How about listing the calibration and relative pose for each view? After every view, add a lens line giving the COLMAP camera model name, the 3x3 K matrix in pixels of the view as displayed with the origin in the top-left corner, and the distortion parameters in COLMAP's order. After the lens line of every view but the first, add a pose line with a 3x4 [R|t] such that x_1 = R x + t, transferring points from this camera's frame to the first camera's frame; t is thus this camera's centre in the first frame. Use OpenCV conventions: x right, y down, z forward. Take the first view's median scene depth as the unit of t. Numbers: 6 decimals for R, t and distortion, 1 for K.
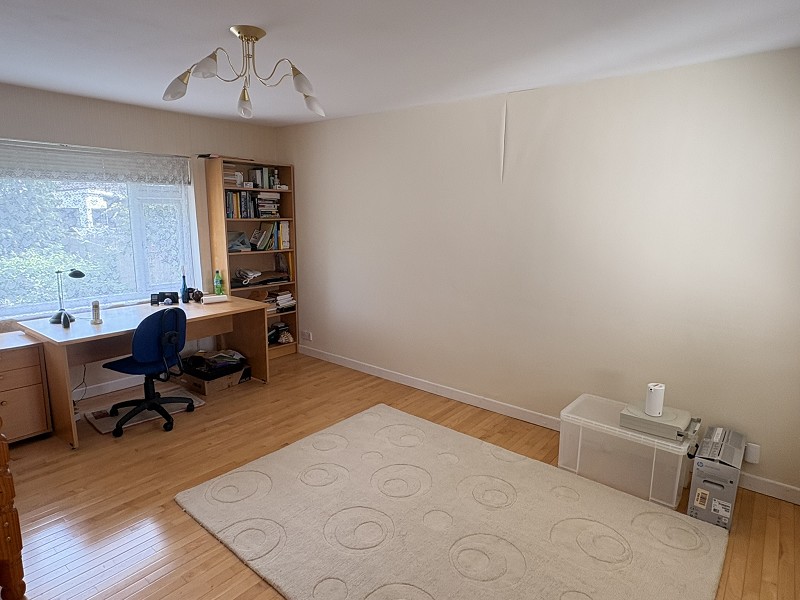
lens RADIAL K [[467.6, 0, 395.2], [0, 467.6, 299.5], [0, 0, 1]] dist [-0.000428, -0.001669]
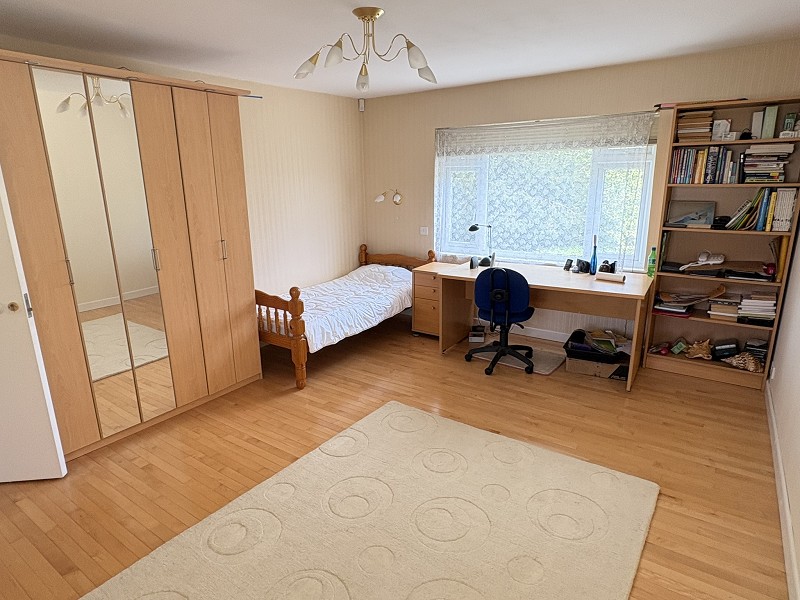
lens RADIAL K [[467.6, 0, 396.2], [0, 467.6, 300.1], [0, 0, 1]] dist [-0.000428, -0.001669]
pose [[0.085673, 0.237301, -0.967651, 0.418380], [-0.168692, 0.960654, 0.220649, -0.079590], [0.981939, 0.144331, 0.122333, 0.471607]]
